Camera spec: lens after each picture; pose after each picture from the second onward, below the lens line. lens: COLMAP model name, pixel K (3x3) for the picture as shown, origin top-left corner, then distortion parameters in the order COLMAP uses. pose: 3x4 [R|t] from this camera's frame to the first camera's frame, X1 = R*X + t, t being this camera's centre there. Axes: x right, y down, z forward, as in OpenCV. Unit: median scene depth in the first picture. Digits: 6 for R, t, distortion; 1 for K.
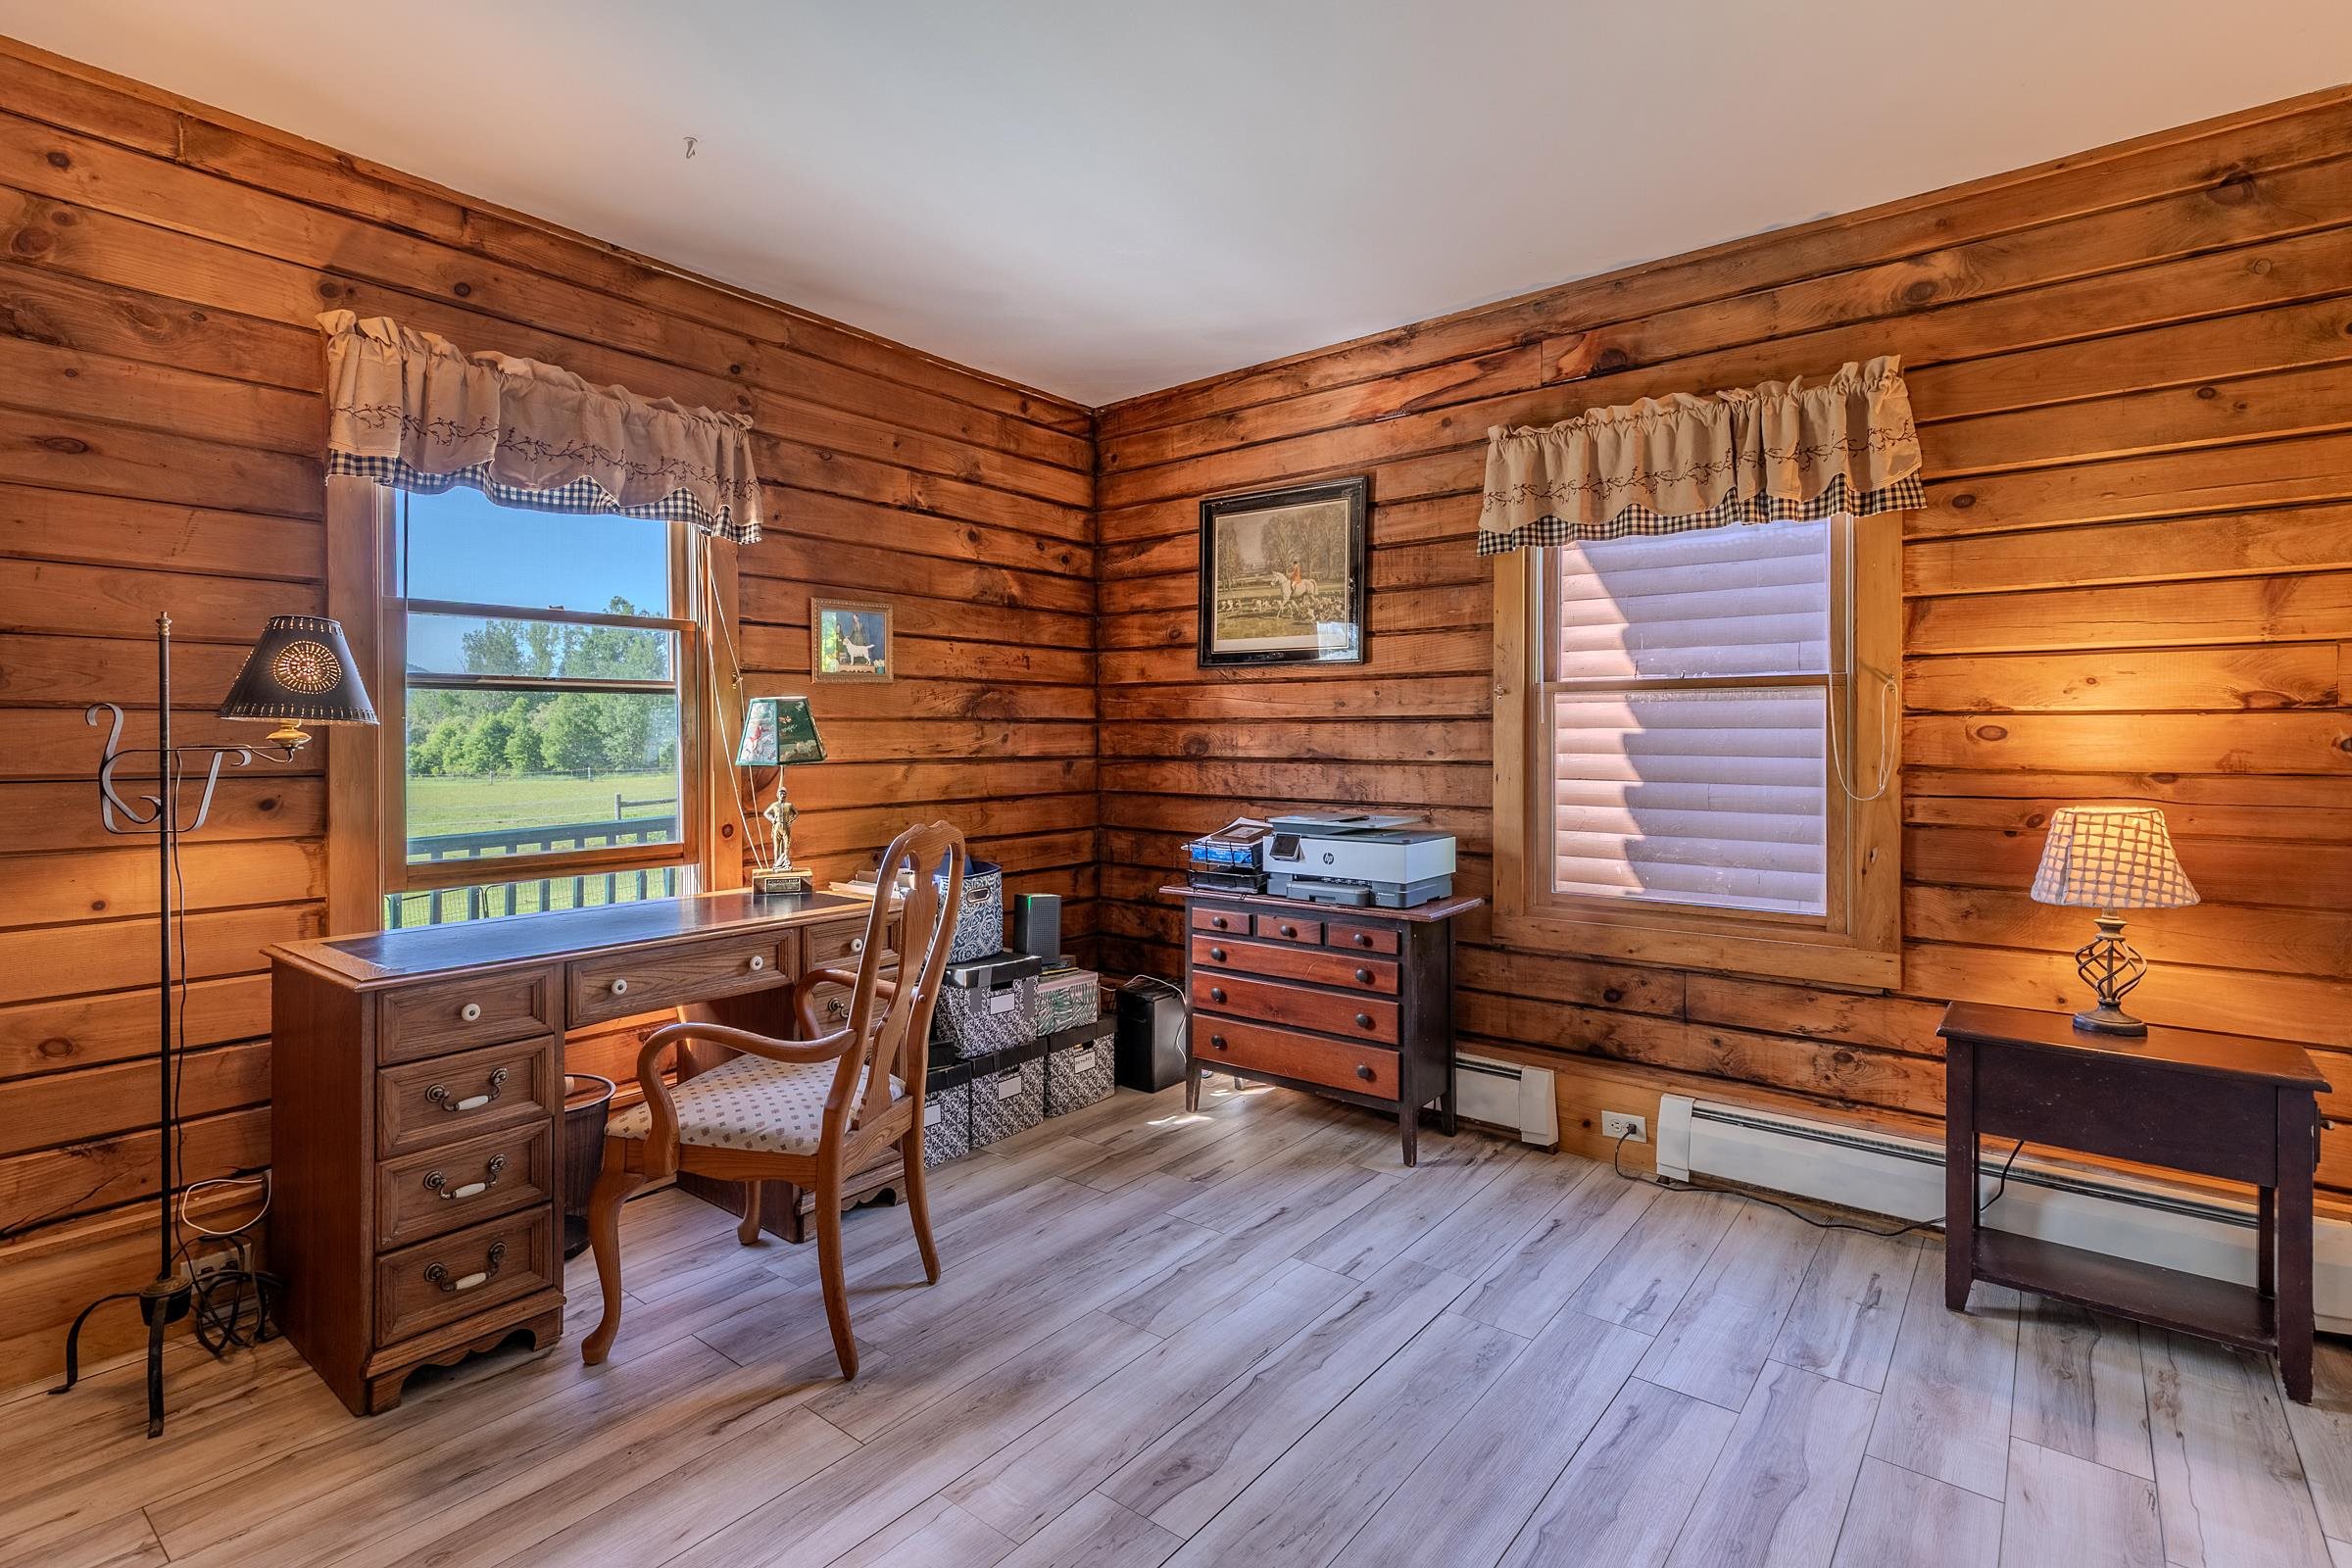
lens RADIAL K [[1154.8, 0, 1080.8], [0, 1154.8, 746.8], [0, 0, 1]] dist [0.009362, -0.000964]
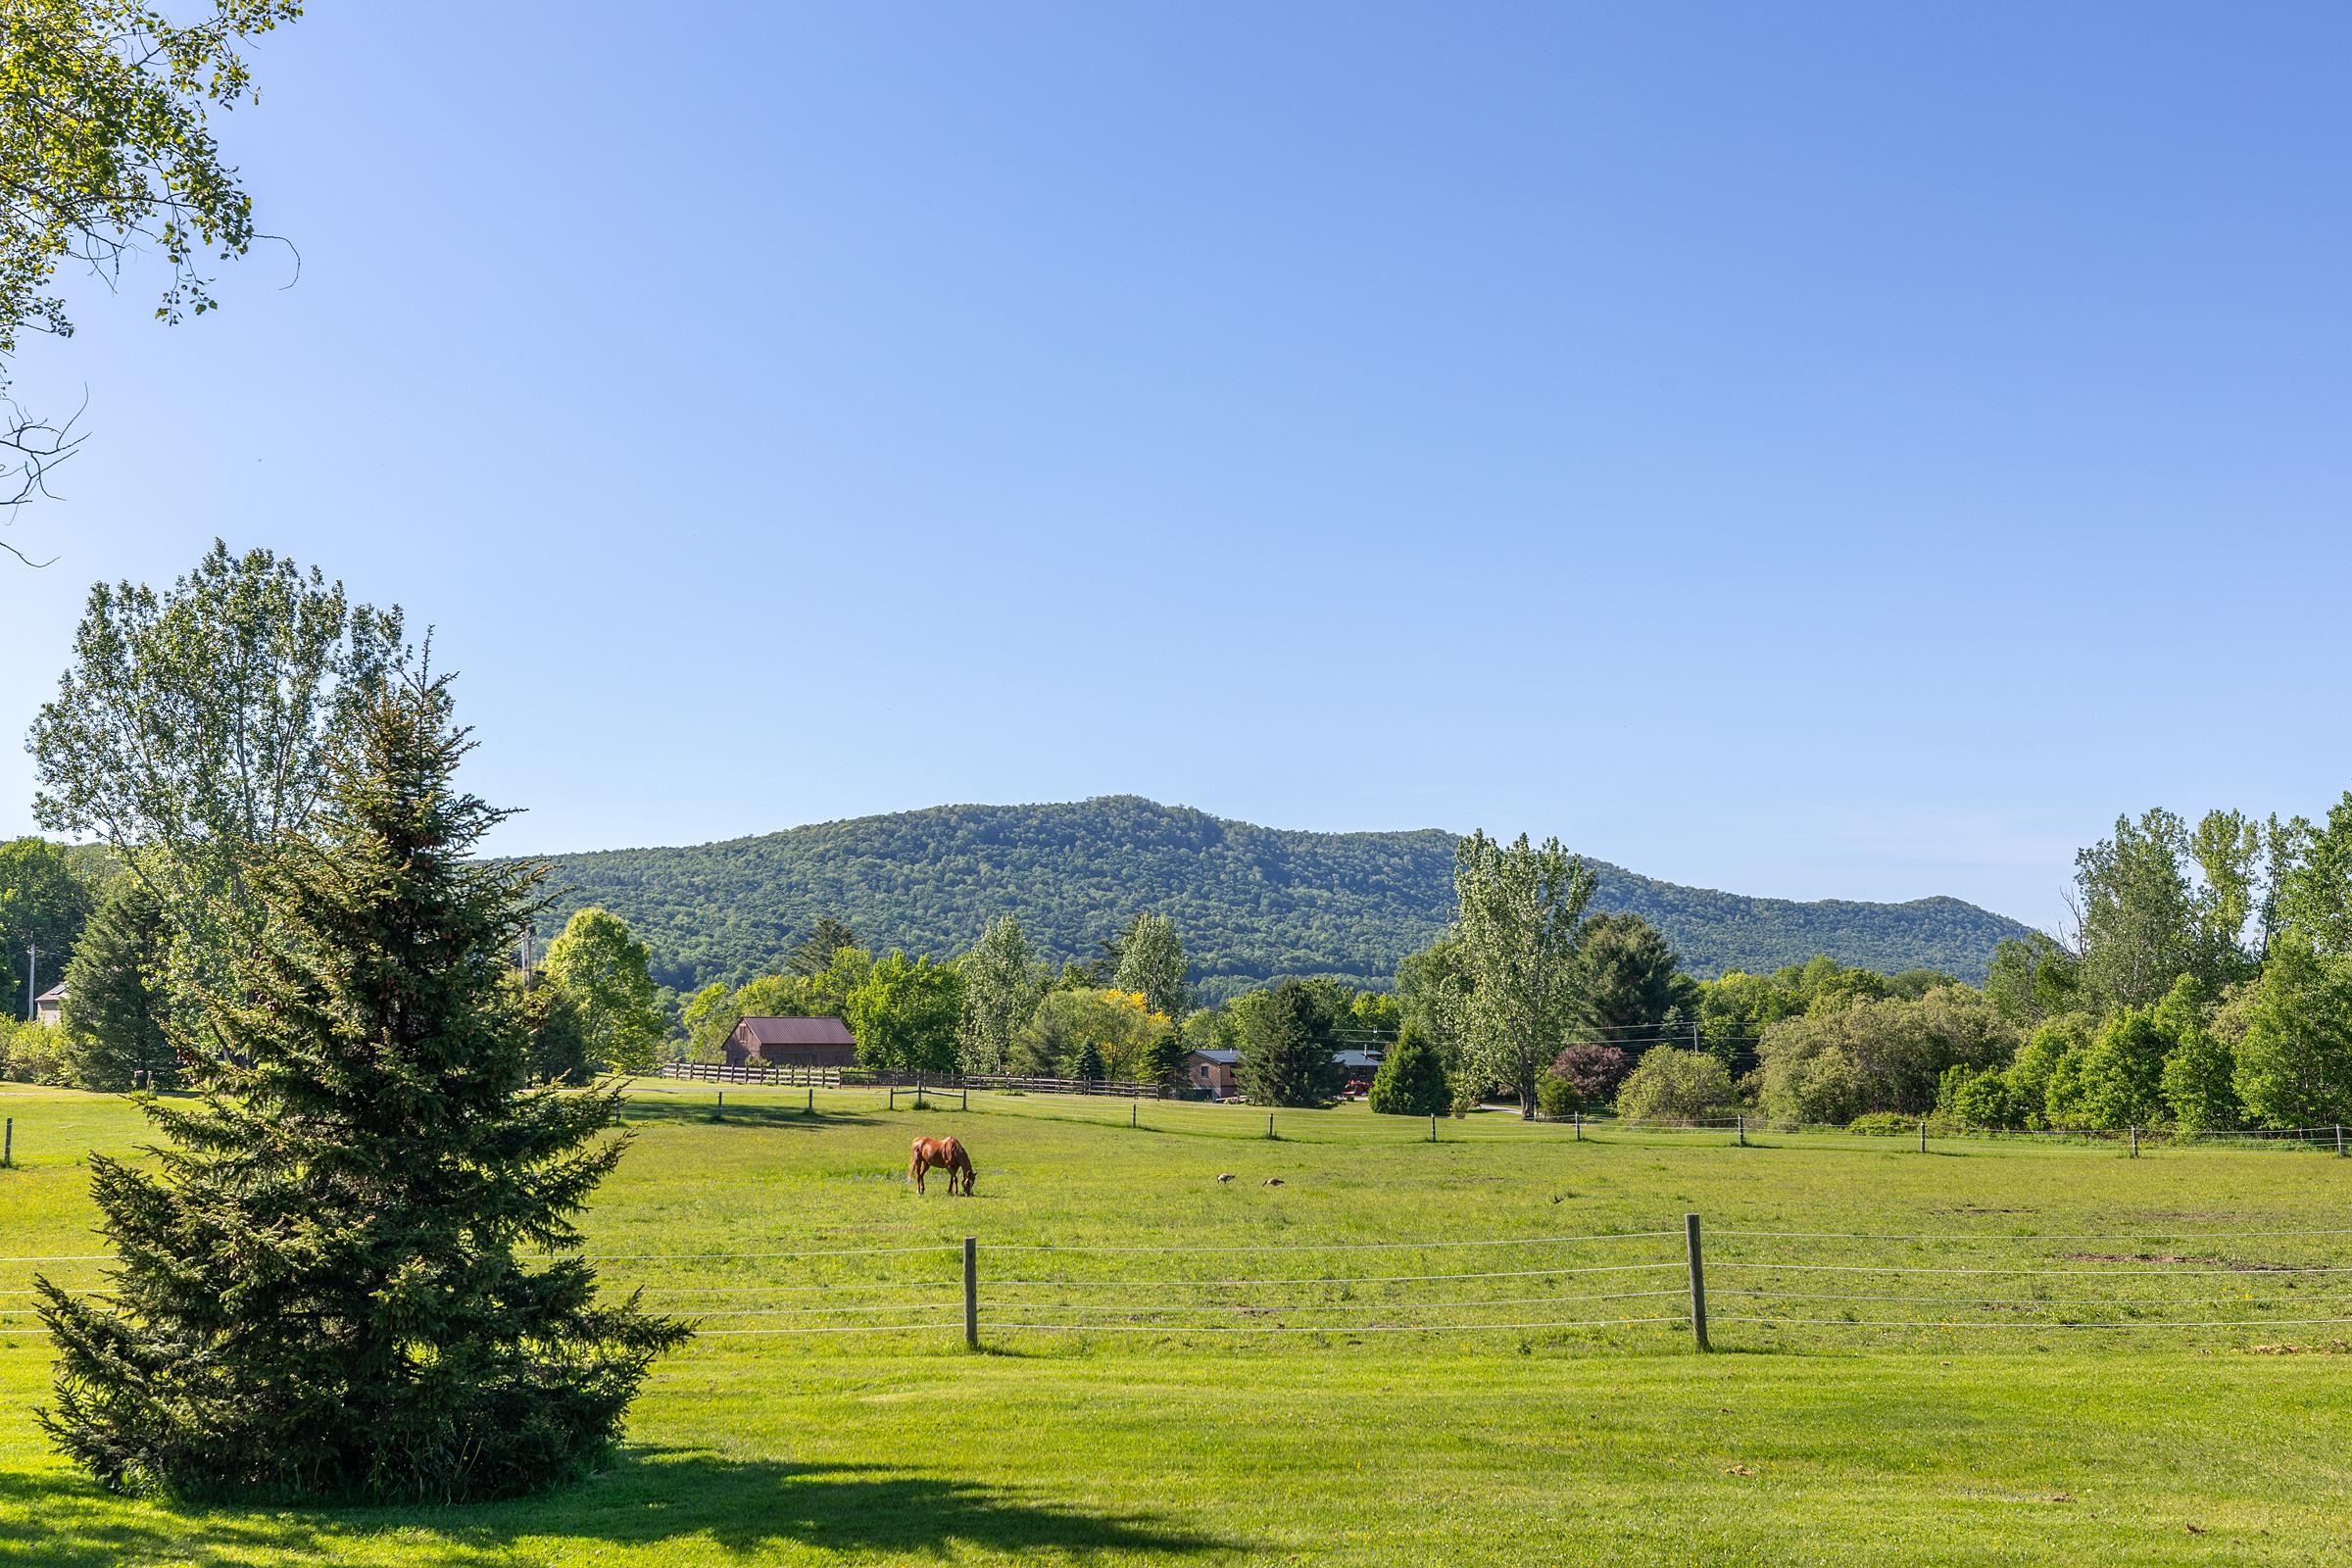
lens RADIAL K [[2361.1, 0, 1153.7], [0, 2361.1, 783.0], [0, 0, 1]] dist [0.004489, 0.000000]
pose [[0.633372, -0.087931, -0.768836, 0.218864], [-0.006696, 0.992863, -0.119070, -0.021739], [0.773819, 0.080564, 0.628263, 0.838992]]
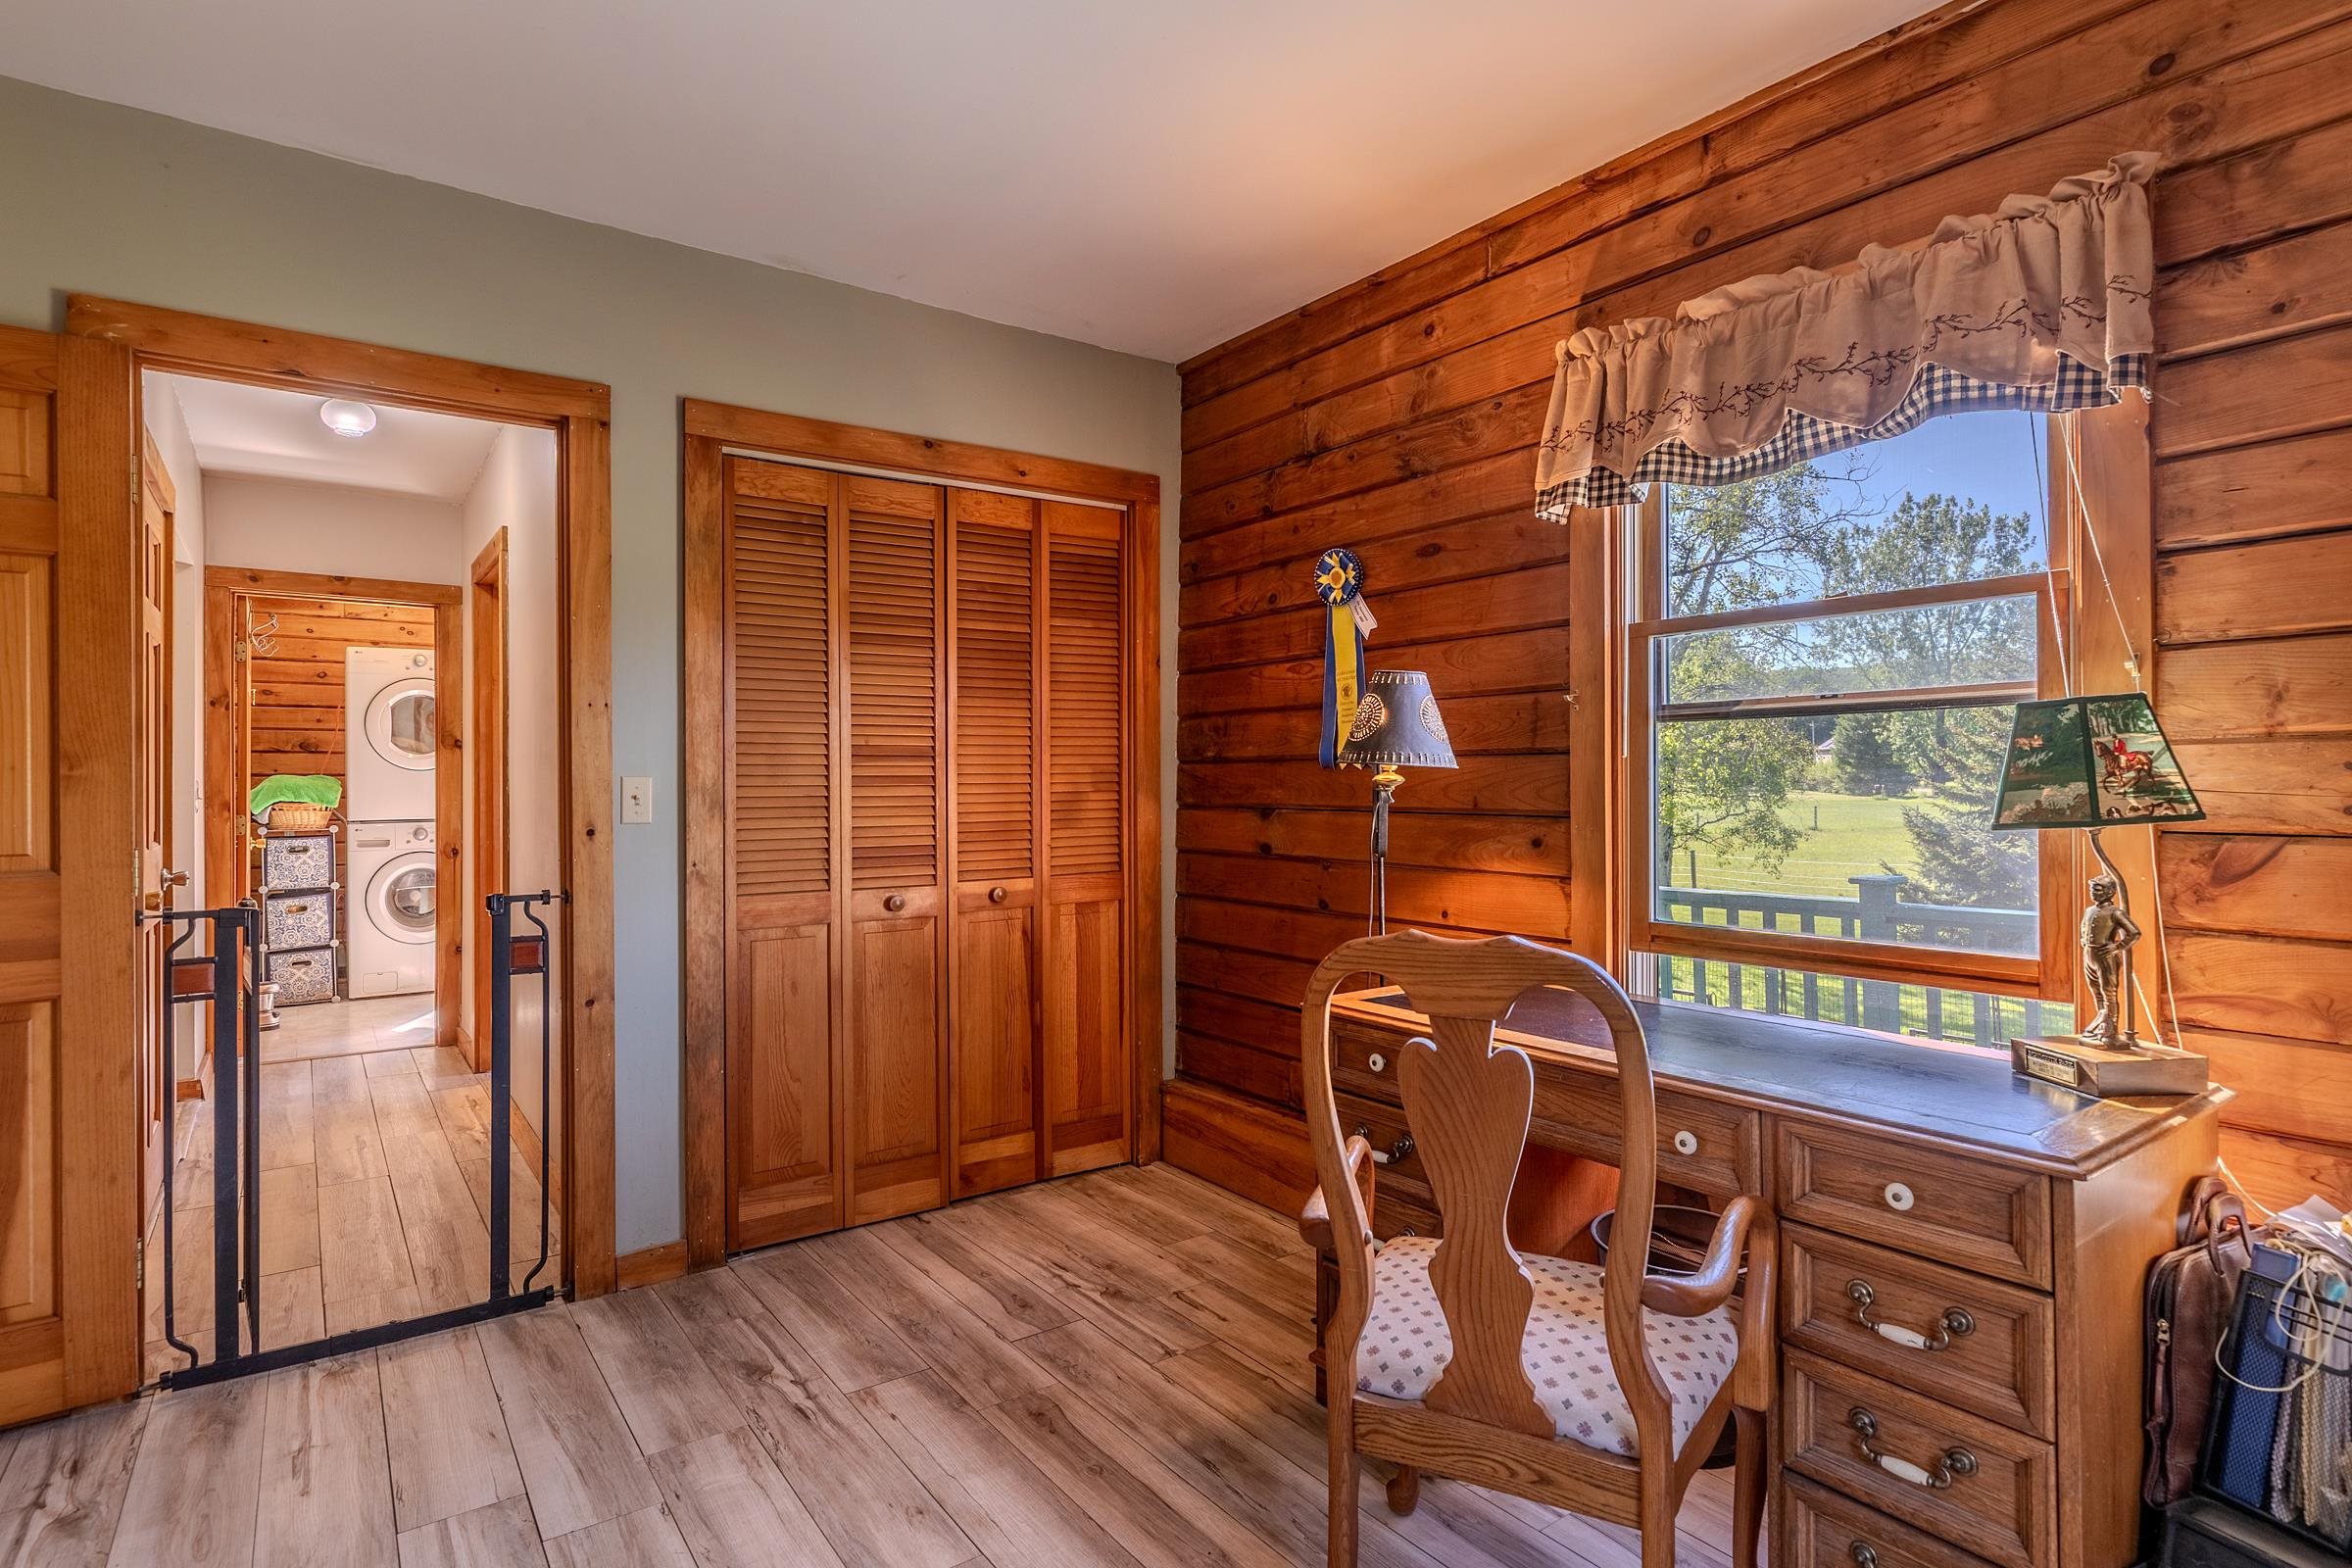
lens RADIAL K [[1216.7, 0, 1186.4], [0, 1216.7, 775.8], [0, 0, 1]] dist [0.005395, -0.000057]
pose [[-0.224941, -0.003172, -0.974367, 0.357025], [-0.005839, 0.999981, -0.001907, -0.005213], [0.974355, 0.005260, -0.224955, 0.756944]]
